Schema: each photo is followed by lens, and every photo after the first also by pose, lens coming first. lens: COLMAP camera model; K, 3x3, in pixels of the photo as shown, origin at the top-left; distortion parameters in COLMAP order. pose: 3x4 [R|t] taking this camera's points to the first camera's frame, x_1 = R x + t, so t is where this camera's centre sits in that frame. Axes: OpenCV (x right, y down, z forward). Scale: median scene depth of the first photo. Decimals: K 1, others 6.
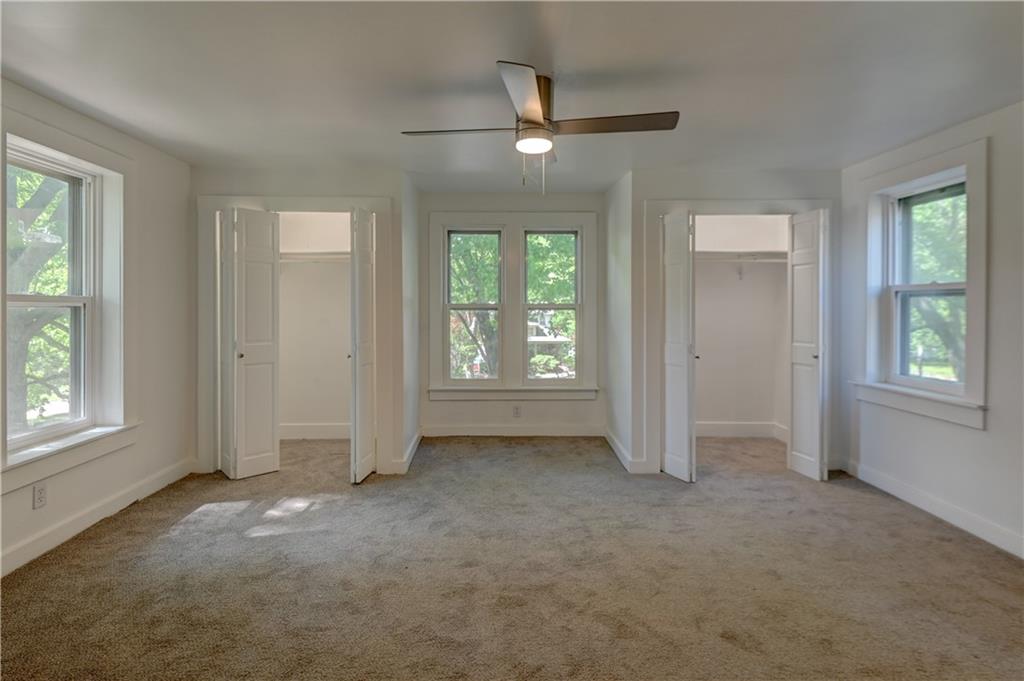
lens RADIAL K [[478.6, 0, 509.7], [0, 478.6, 321.2], [0, 0, 1]] dist [-0.002744, -0.000968]
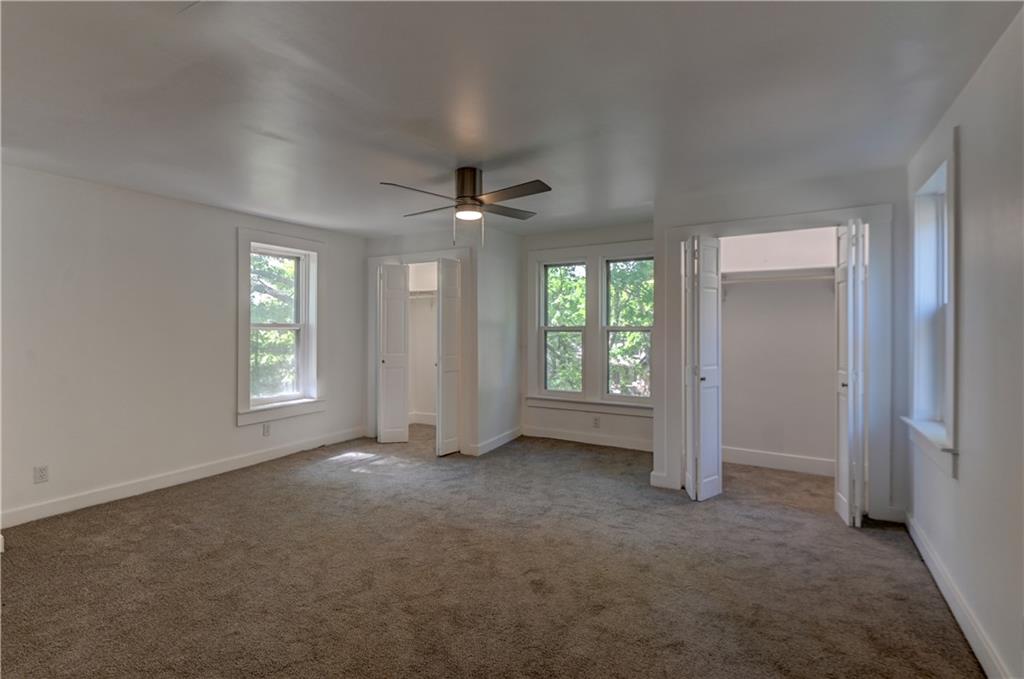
lens RADIAL K [[481.0, 0, 512.0], [0, 481.0, 339.5], [0, 0, 1]] dist [-0.000918, -0.000544]
pose [[0.853385, 0.010750, -0.521171, 0.636111], [-0.013283, 0.999911, -0.001124, -0.001709], [0.521112, 0.007882, 0.853452, -0.095700]]
